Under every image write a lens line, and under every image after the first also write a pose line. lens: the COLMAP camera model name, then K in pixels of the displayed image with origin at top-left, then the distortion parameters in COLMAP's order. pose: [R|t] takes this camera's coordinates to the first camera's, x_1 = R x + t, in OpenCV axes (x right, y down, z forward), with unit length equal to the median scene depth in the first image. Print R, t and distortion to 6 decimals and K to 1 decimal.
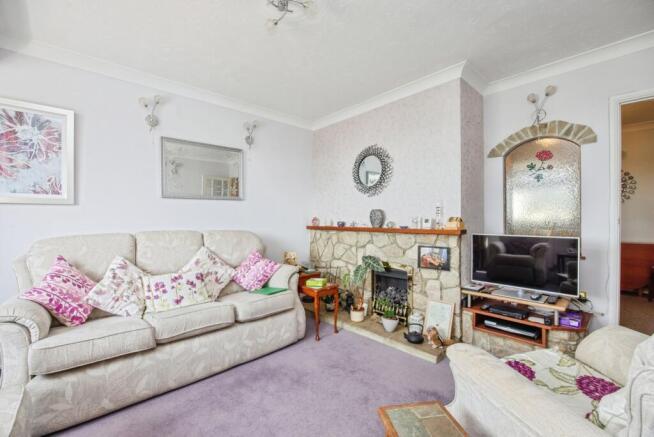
lens RADIAL K [[285.7, 0, 330.1], [0, 285.7, 222.3], [0, 0, 1]] dist [-0.001528, 0.000018]
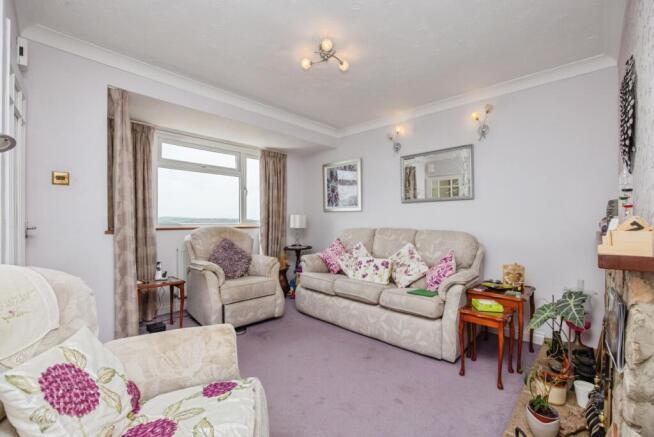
lens RADIAL K [[285.7, 0, 330.1], [0, 285.7, 222.3], [0, 0, 1]] dist [-0.001528, 0.000018]
pose [[0.054965, 0.013943, -0.998391, 0.842014], [-0.013735, 0.999818, 0.013207, -0.012839], [0.998394, 0.012987, 0.055147, 0.692983]]
